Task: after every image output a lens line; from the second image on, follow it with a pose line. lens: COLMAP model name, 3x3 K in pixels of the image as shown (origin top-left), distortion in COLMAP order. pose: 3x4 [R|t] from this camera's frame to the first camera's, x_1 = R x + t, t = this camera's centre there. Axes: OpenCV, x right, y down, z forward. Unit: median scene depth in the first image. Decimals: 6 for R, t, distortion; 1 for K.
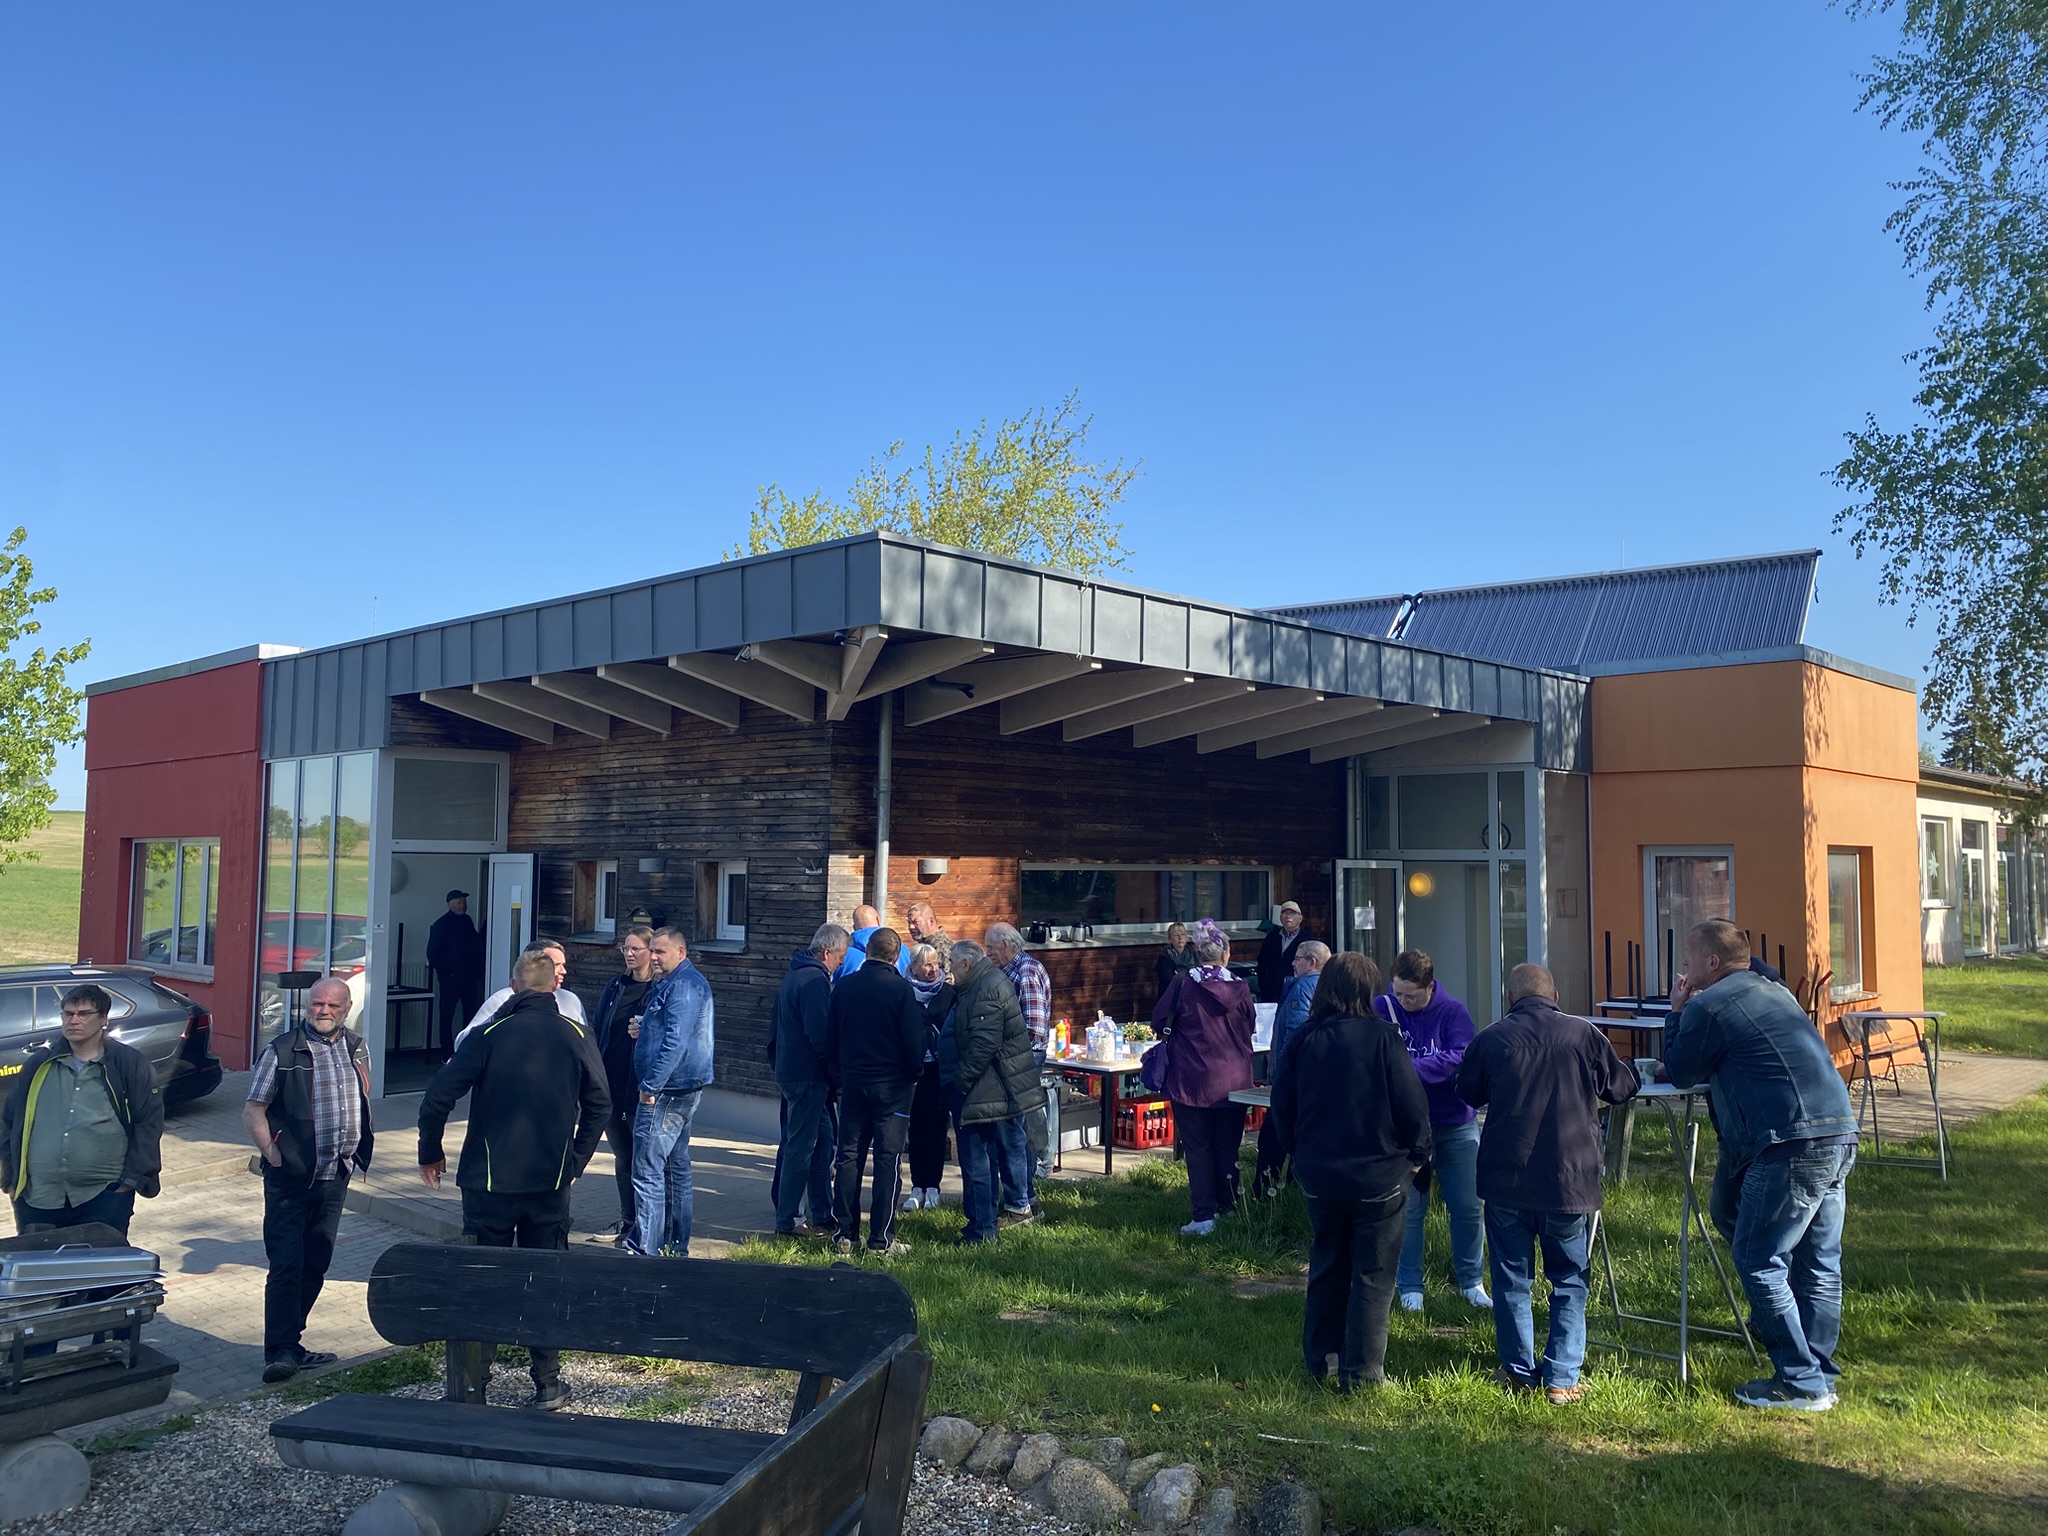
lens RADIAL K [[1564.7, 0, 1029.2], [0, 1564.7, 768.8], [0, 0, 1]] dist [0.021629, -0.028285]
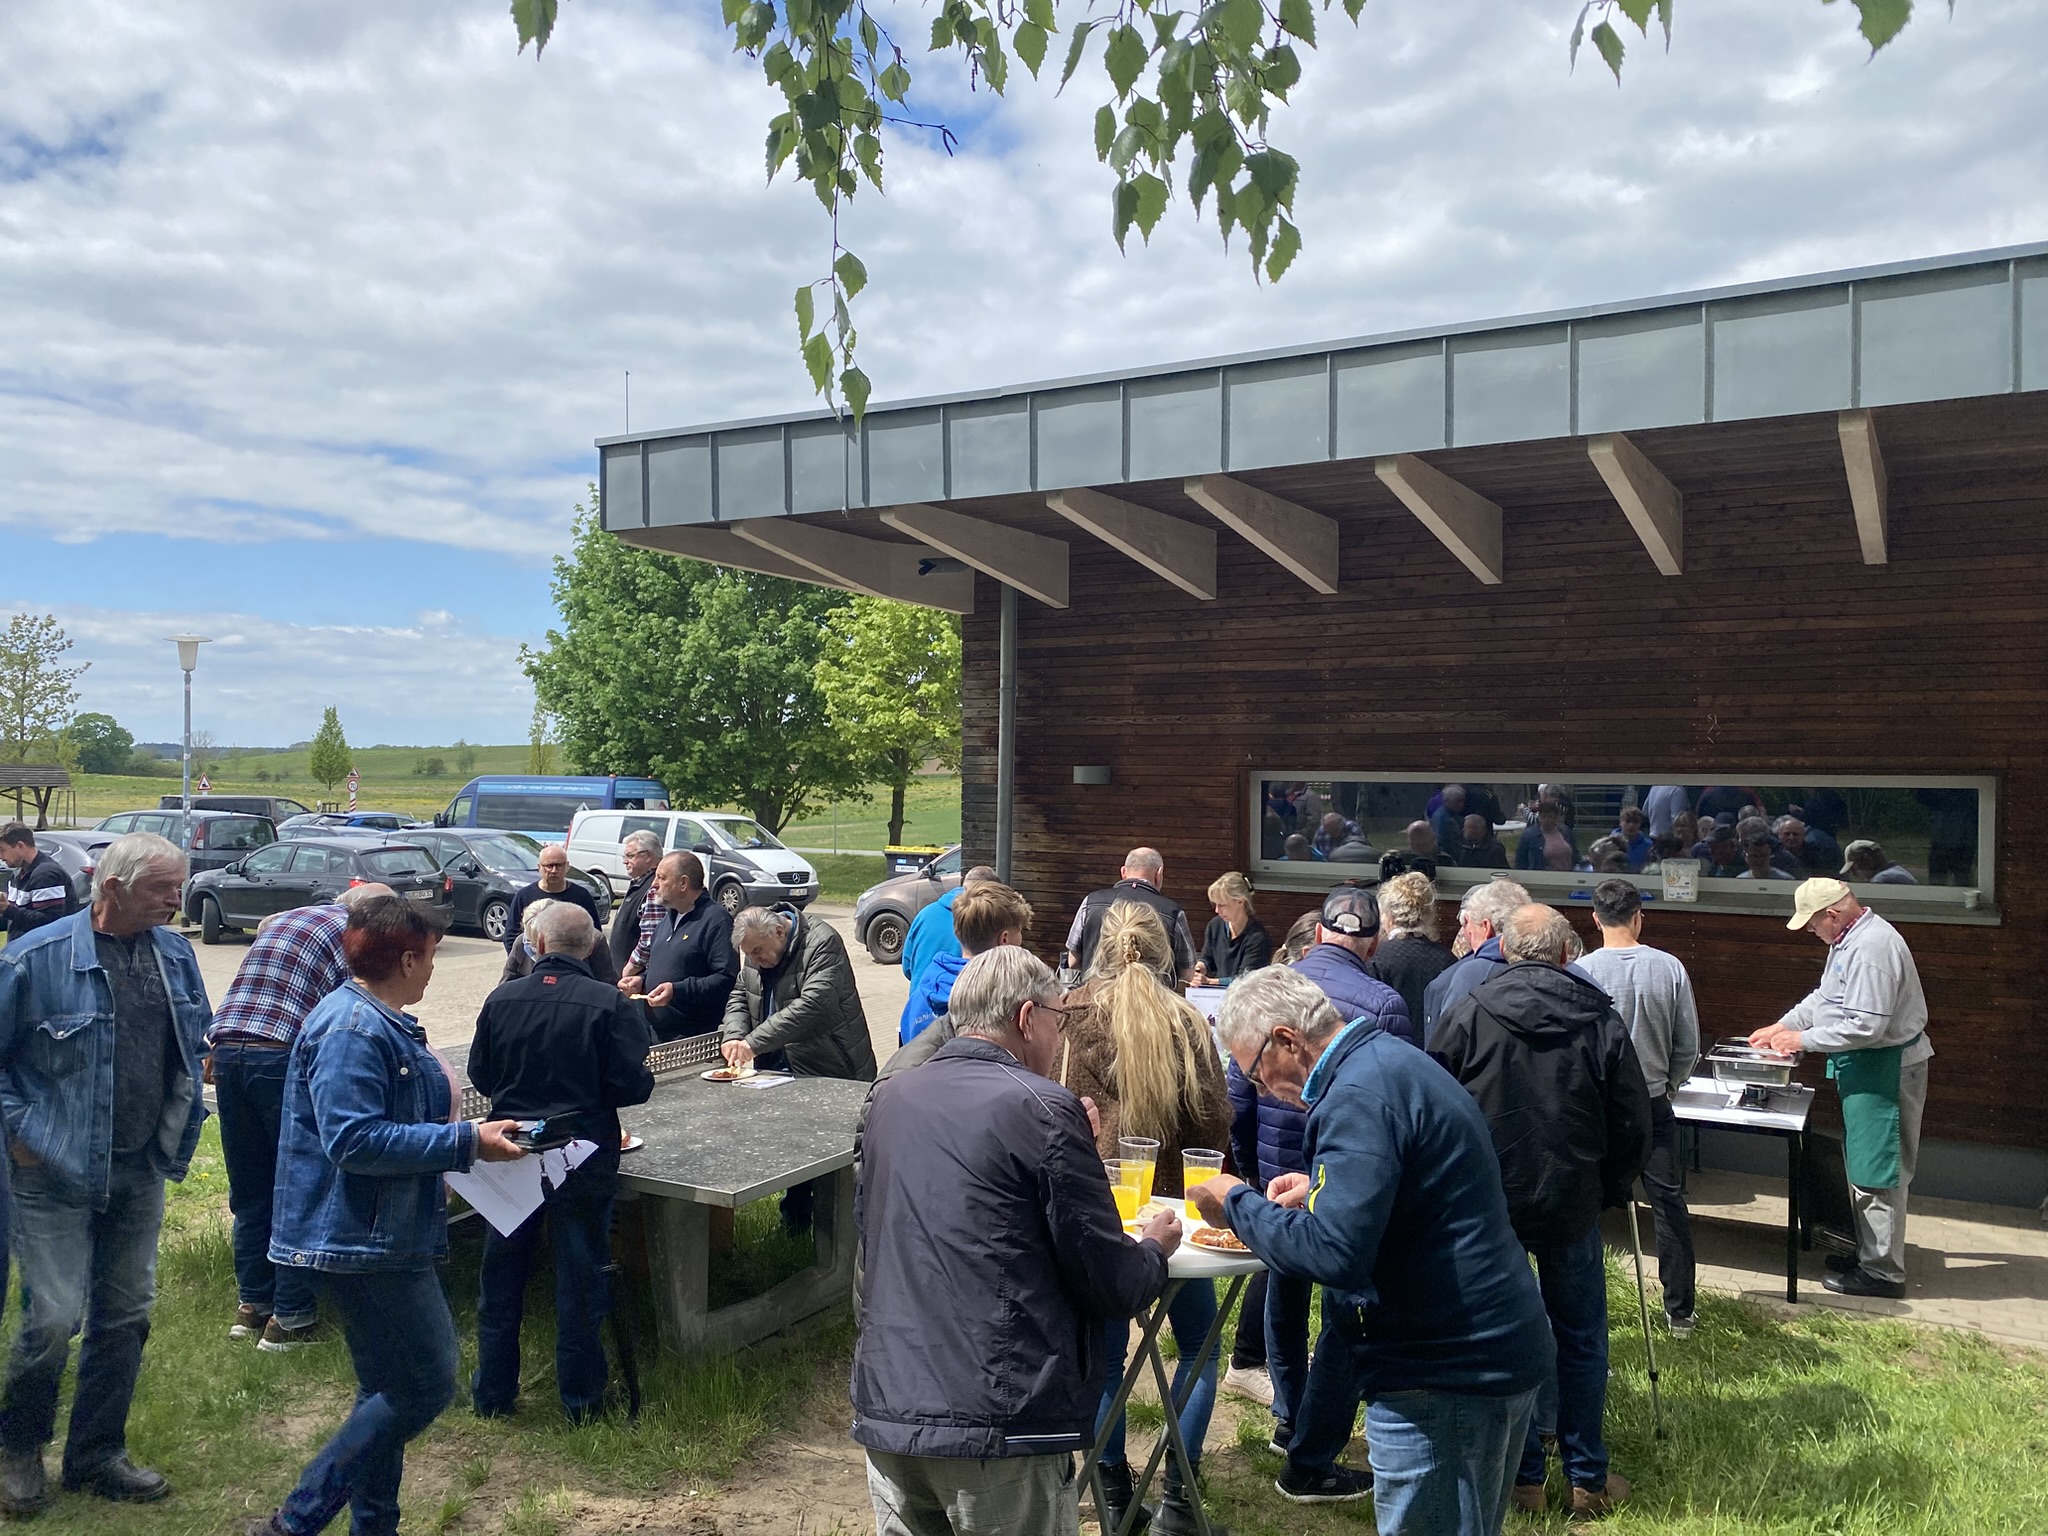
lens RADIAL K [[1564.7, 0, 1044.0], [0, 1564.7, 783.8], [0, 0, 1]] dist [0.021629, -0.028285]
pose [[0.239412, -0.000239, -0.970918, 0.686829], [0.055647, 0.998360, 0.013476, 0.051334], [0.969322, -0.057256, 0.239033, 0.737163]]
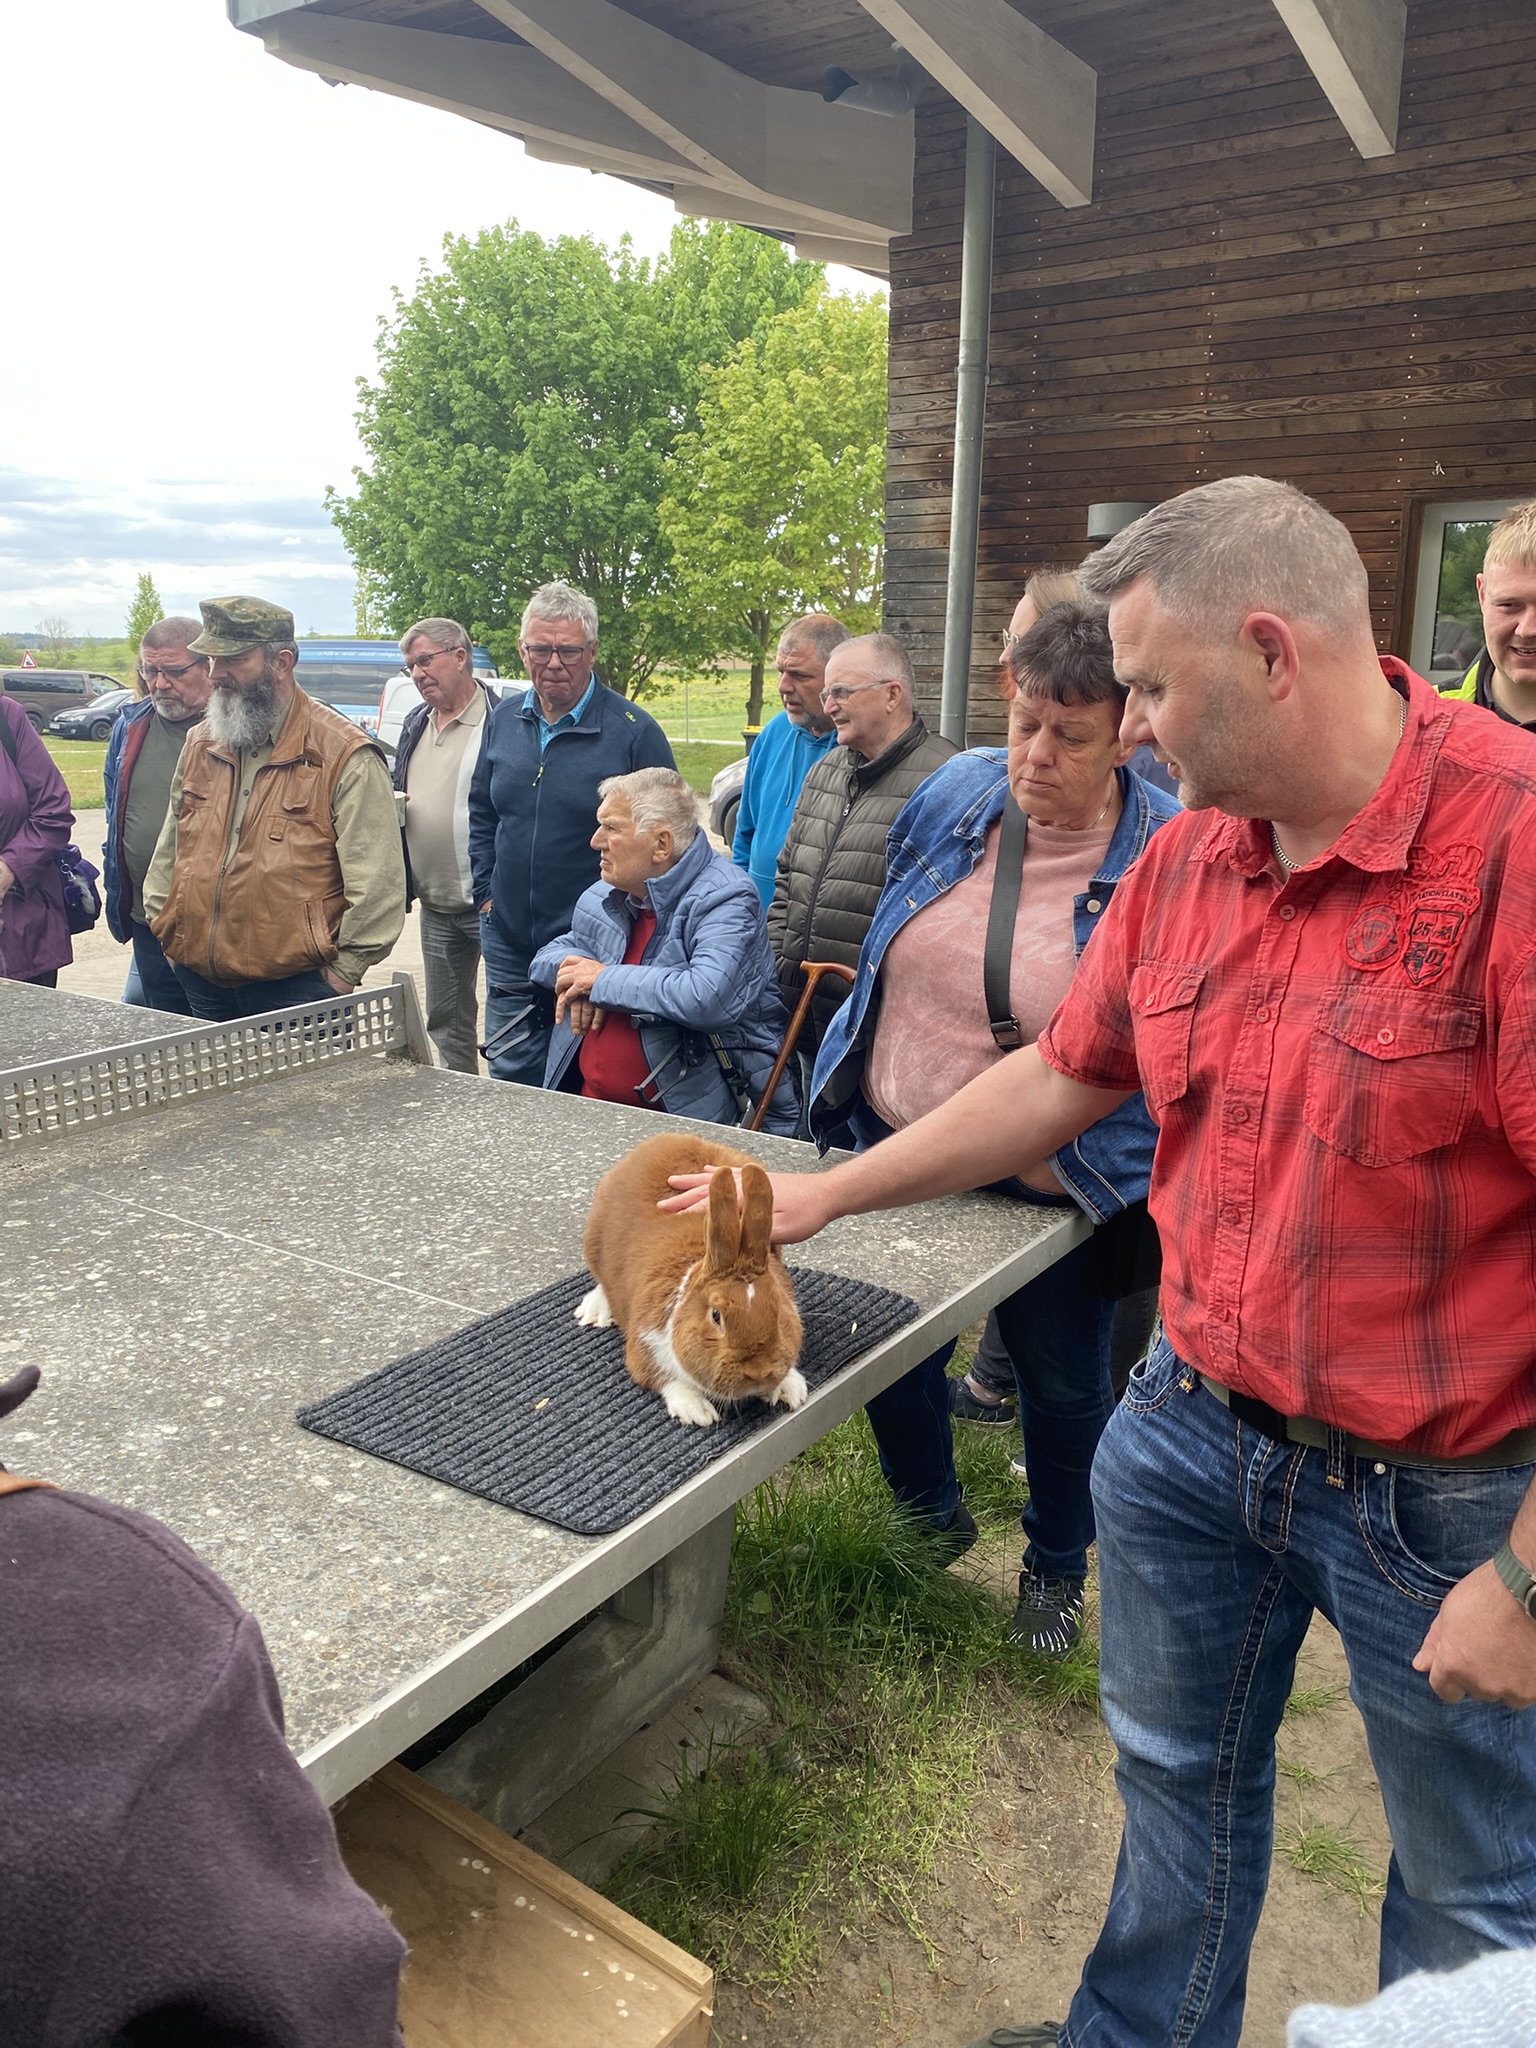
lens RADIAL K [[1564.7, 0, 784.0], [0, 1564.7, 1036.3], [0, 0, 1]] dist [0.021629, -0.028285]
pose [[0.168140, 0.219997, -0.960901, 0.380440], [0.050974, 0.971534, 0.231351, 0.092385], [0.984444, -0.087880, 0.152139, 0.772550]]
